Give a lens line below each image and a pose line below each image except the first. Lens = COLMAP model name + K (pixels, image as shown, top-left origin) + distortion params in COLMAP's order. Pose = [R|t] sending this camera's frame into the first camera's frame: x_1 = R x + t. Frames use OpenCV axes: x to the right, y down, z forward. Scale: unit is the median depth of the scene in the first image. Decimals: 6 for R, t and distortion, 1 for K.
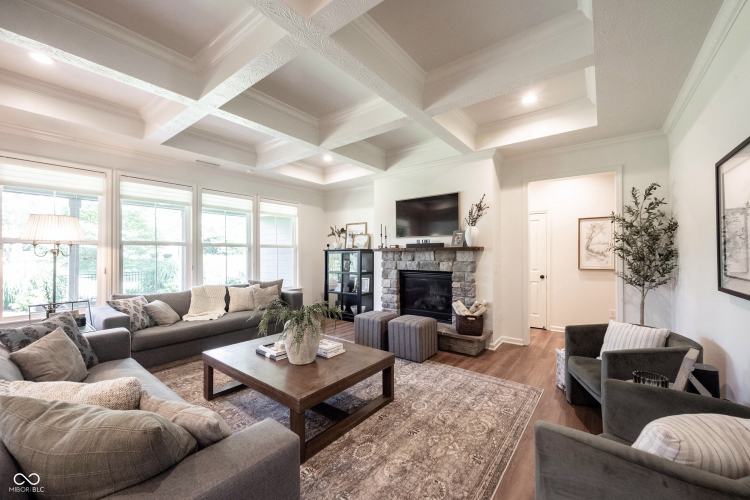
lens RADIAL K [[294.4, 0, 367.6], [0, 294.4, 252.7], [0, 0, 1]] dist [0.002109, 0.000047]
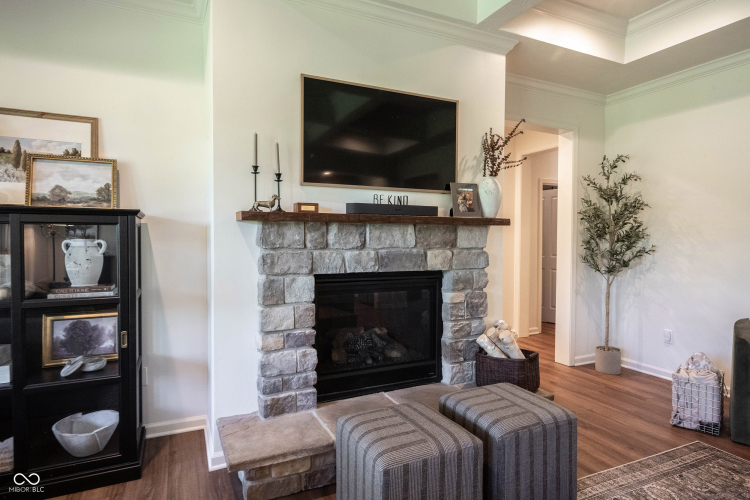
lens RADIAL K [[431.3, 0, 370.1], [0, 431.3, 244.6], [0, 0, 1]] dist [-0.004852, -0.000389]
pose [[0.444027, -0.007801, 0.895980, -0.350816], [-0.009670, 0.999862, 0.013498, 0.015012], [-0.895961, -0.014658, 0.443890, 0.761712]]
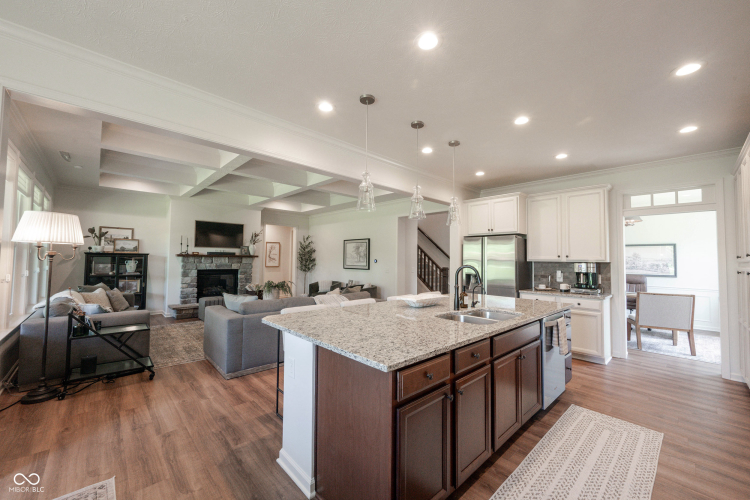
lens RADIAL K [[294.4, 0, 371.0], [0, 294.4, 247.3], [0, 0, 1]] dist [0.002109, 0.000047]
pose [[0.160739, 0.047376, 0.985859, -1.240562], [-0.015221, 0.998848, -0.045518, 0.001968], [-0.986880, -0.007689, 0.161275, -0.052224]]
